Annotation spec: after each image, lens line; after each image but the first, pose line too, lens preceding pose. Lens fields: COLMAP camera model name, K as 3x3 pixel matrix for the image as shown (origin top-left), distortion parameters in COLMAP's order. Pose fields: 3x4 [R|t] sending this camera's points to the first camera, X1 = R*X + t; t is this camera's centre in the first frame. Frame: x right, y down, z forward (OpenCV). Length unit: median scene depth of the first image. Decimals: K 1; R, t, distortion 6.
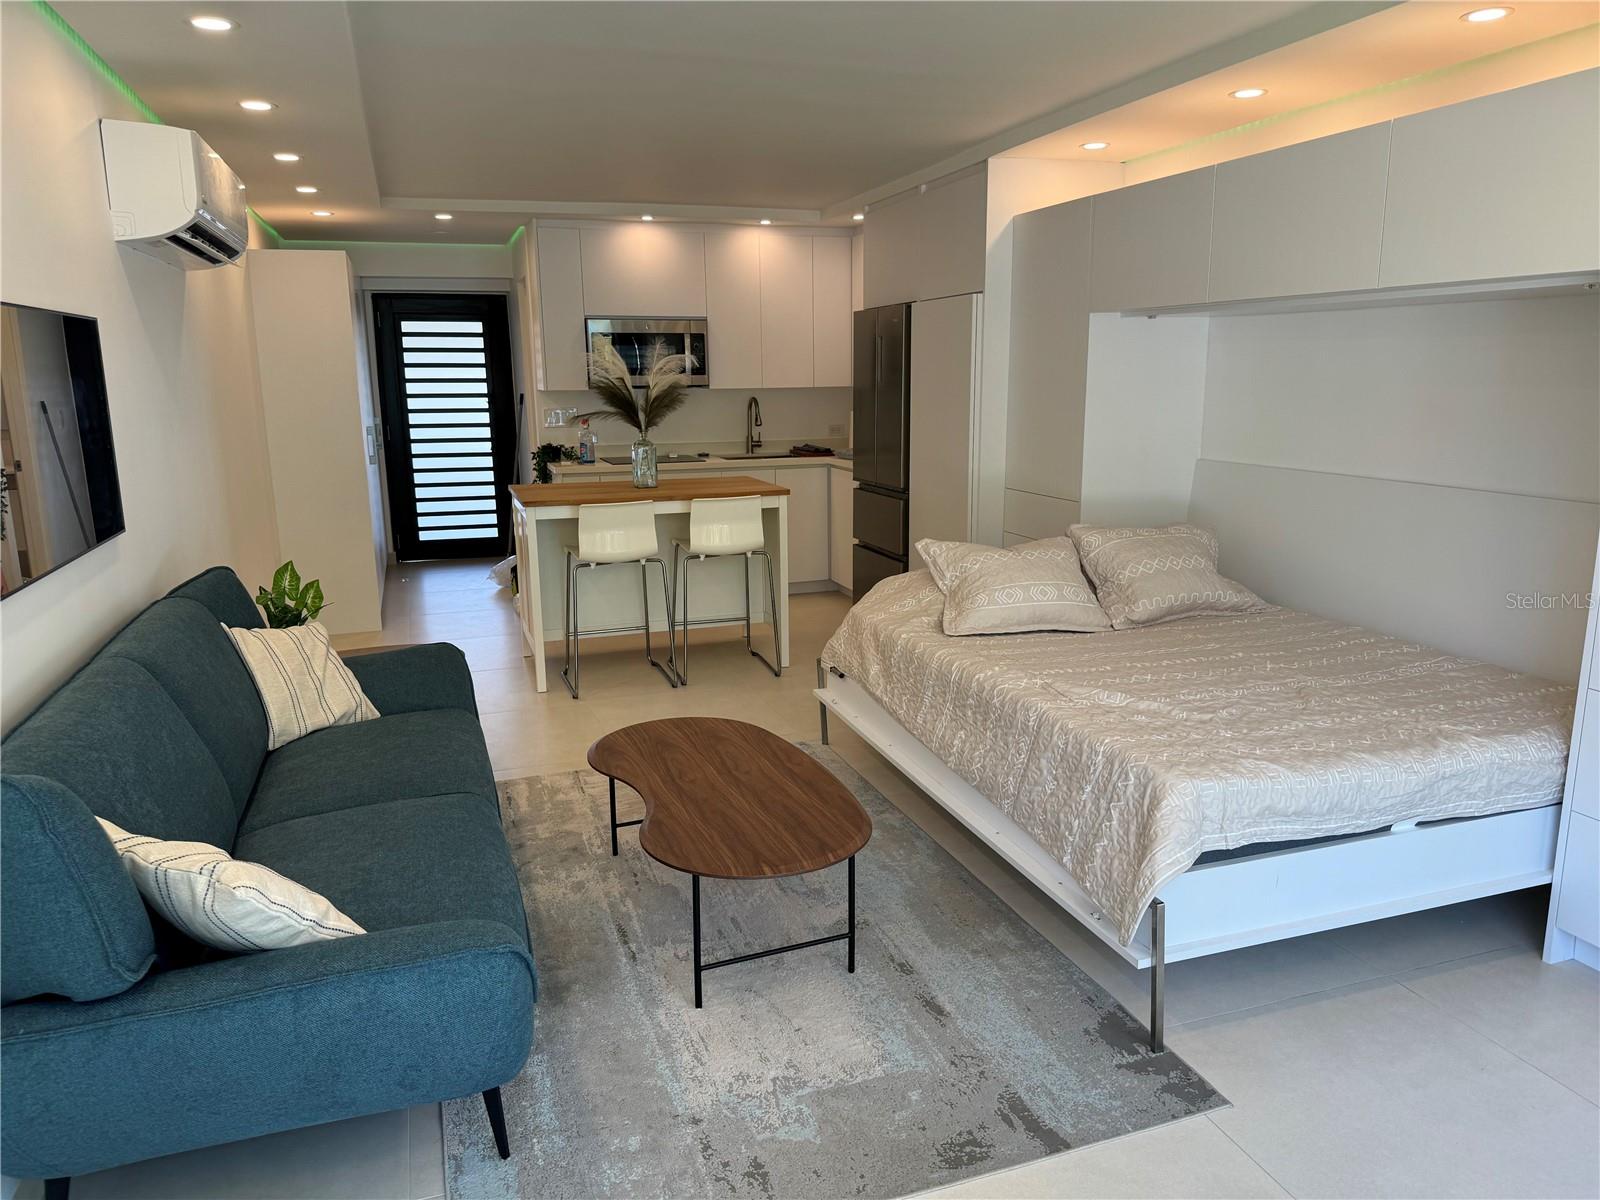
lens RADIAL K [[1128.3, 0, 808.5], [0, 1128.3, 602.1], [0, 0, 1]] dist [0.111153, -0.177716]
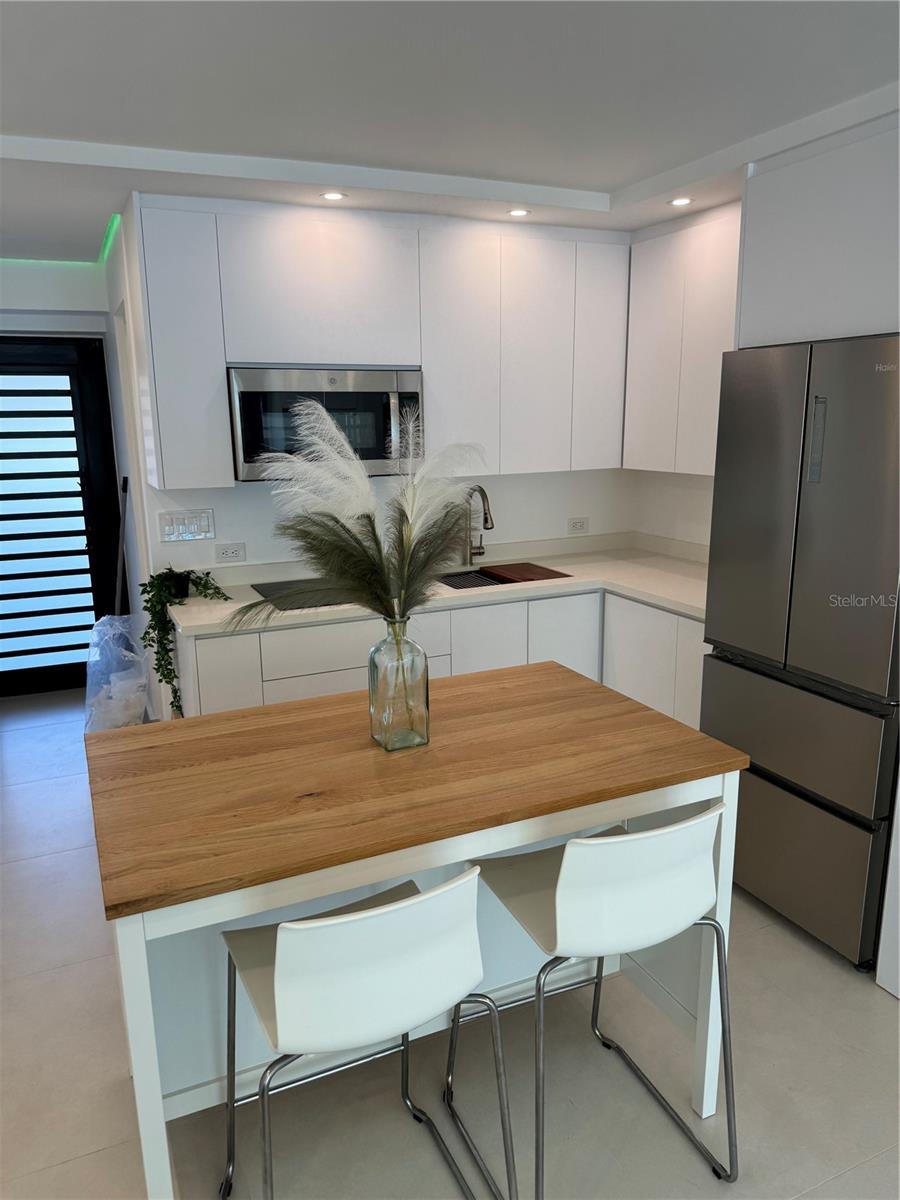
lens RADIAL K [[846.2, 0, 447.4], [0, 846.2, 594.5], [0, 0, 1]] dist [0.111153, -0.177716]
pose [[0.995202, -0.022689, 0.095179, -0.121075], [0.022084, 0.999729, 0.007408, -0.125322], [-0.095321, -0.005271, 0.995433, 0.517354]]
